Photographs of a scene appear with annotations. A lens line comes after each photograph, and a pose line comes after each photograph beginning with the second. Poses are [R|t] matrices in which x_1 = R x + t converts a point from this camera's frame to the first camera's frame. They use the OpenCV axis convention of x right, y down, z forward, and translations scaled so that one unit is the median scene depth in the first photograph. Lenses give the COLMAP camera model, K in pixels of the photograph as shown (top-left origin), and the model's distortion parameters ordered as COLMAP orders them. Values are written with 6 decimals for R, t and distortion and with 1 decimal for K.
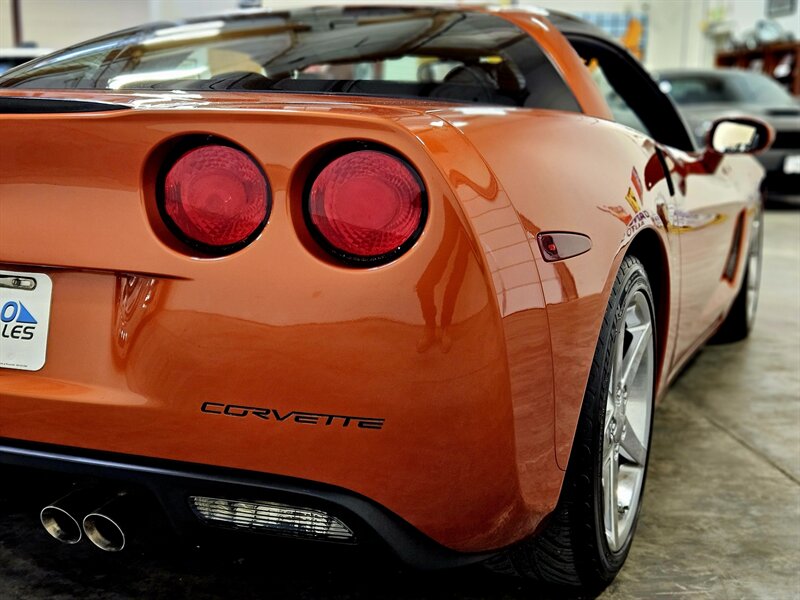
lens RADIAL K [[1065.5, 0, 388.8], [0, 1065.5, 309.1], [0, 0, 1]] dist [0.099799, -0.100185]
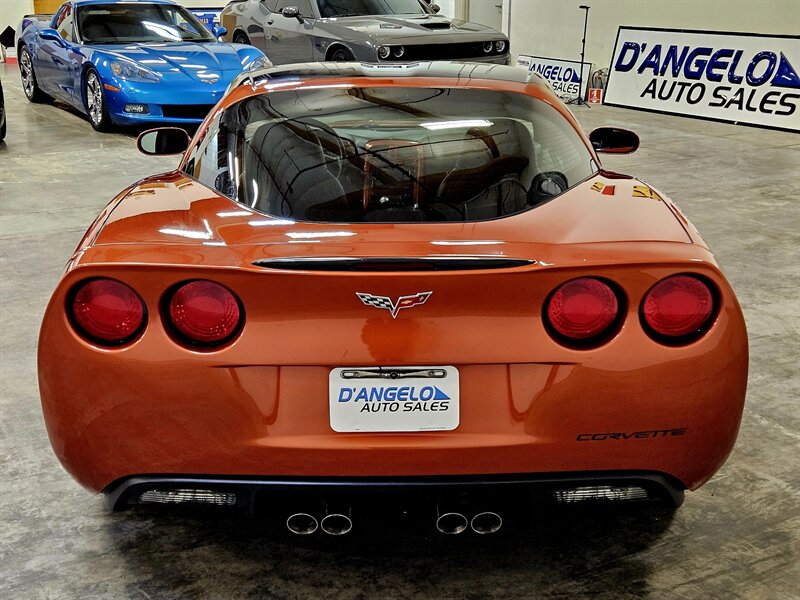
lens RADIAL K [[1065.5, 0, 388.8], [0, 1065.5, 309.1], [0, 0, 1]] dist [0.099799, -0.100185]
pose [[0.914897, -0.134618, 0.380581, -0.990106], [0.084869, 0.985831, 0.144685, -0.345841], [-0.394666, -0.100072, 0.913359, -0.327053]]
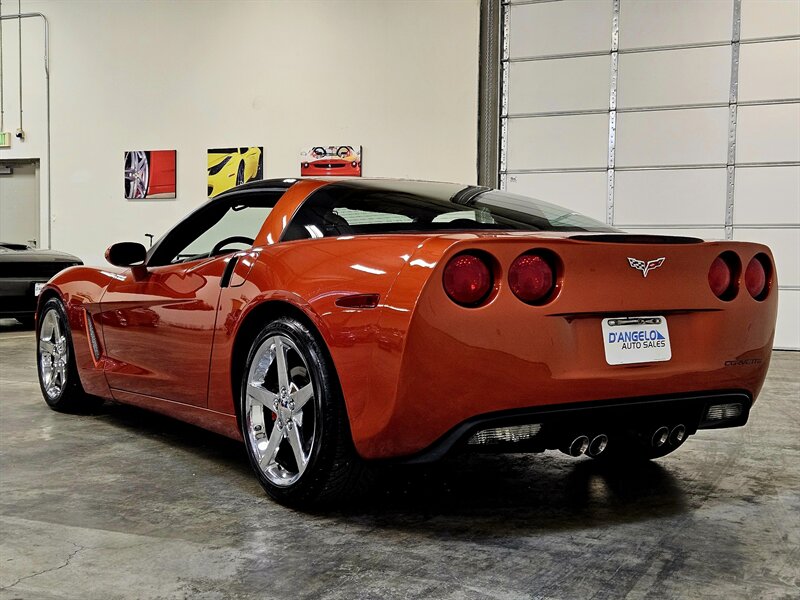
lens RADIAL K [[1065.5, 0, 388.8], [0, 1065.5, 309.1], [0, 0, 1]] dist [0.099799, -0.100185]
pose [[0.541802, -0.045958, 0.839249, -2.524676], [0.149309, 0.987886, -0.042294, -0.038489], [-0.827138, 0.148223, 0.542100, 0.290490]]
